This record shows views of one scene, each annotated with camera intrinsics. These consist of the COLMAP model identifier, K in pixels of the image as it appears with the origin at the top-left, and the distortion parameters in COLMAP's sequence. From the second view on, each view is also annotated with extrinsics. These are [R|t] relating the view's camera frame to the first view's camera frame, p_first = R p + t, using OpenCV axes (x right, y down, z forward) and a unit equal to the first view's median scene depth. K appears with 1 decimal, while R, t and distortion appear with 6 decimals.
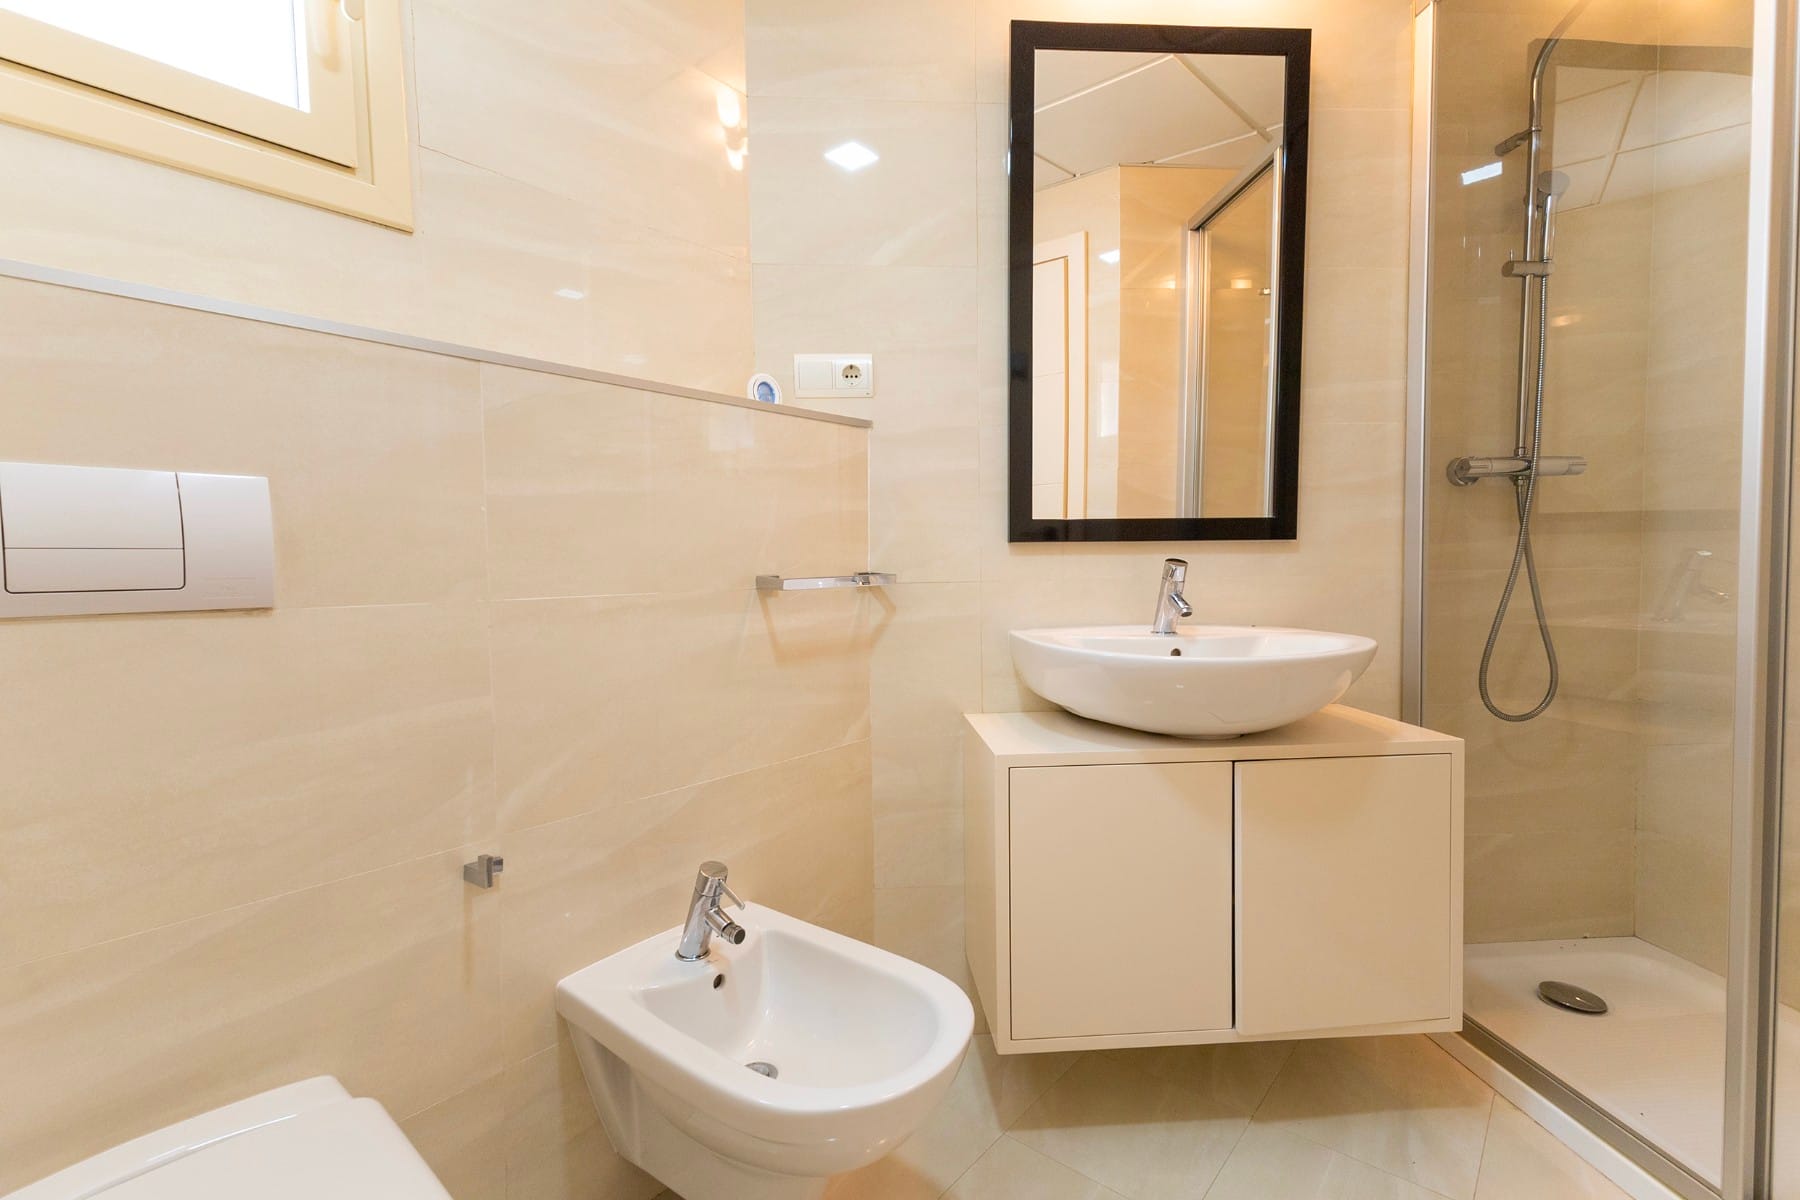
lens RADIAL K [[839.3, 0, 900.0], [0, 839.3, 600.0], [0, 0, 1]] dist [0.012368, -0.000948]
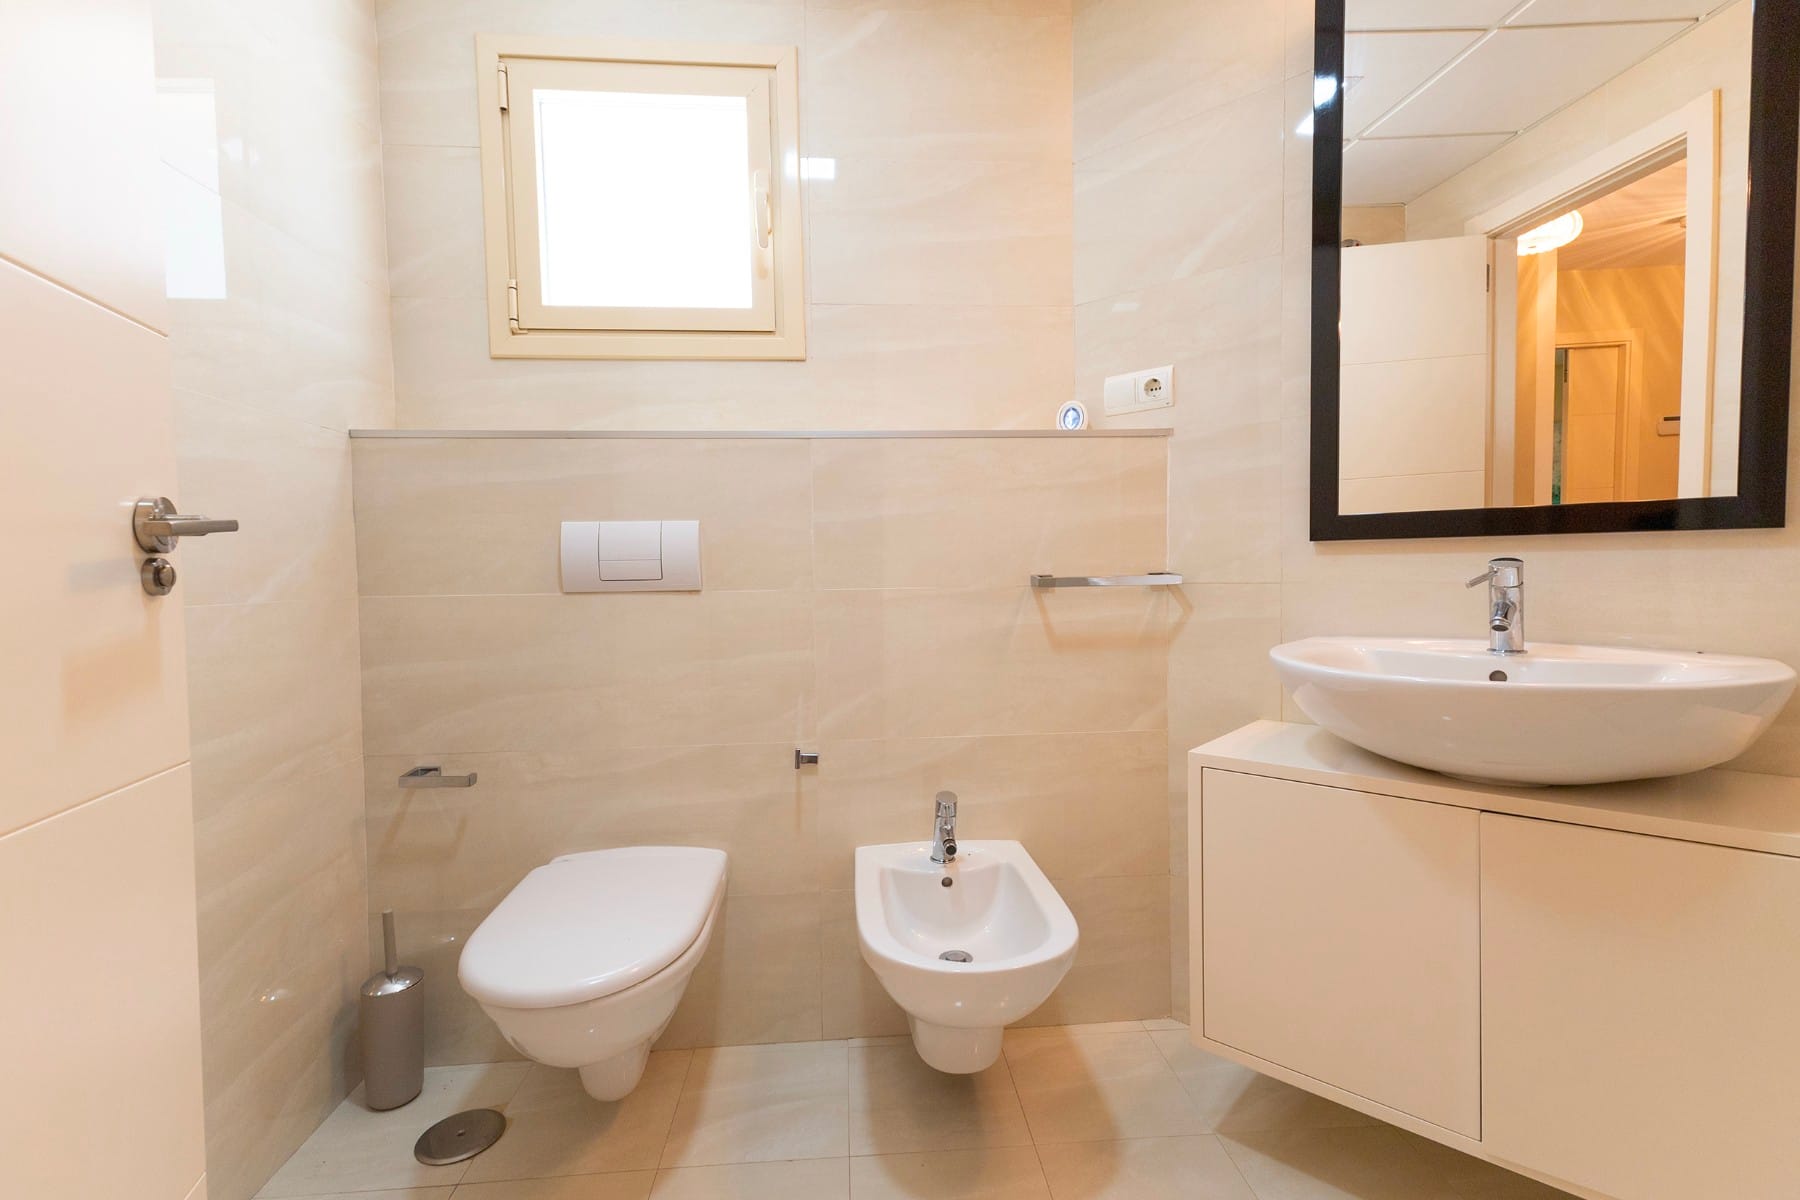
lens RADIAL K [[839.3, 0, 900.0], [0, 839.3, 600.0], [0, 0, 1]] dist [0.012368, -0.000948]
pose [[0.677275, 0.032023, -0.735033, 0.527749], [-0.026291, 0.999468, 0.019319, -0.010083], [0.735260, 0.006241, 0.677756, 0.037957]]
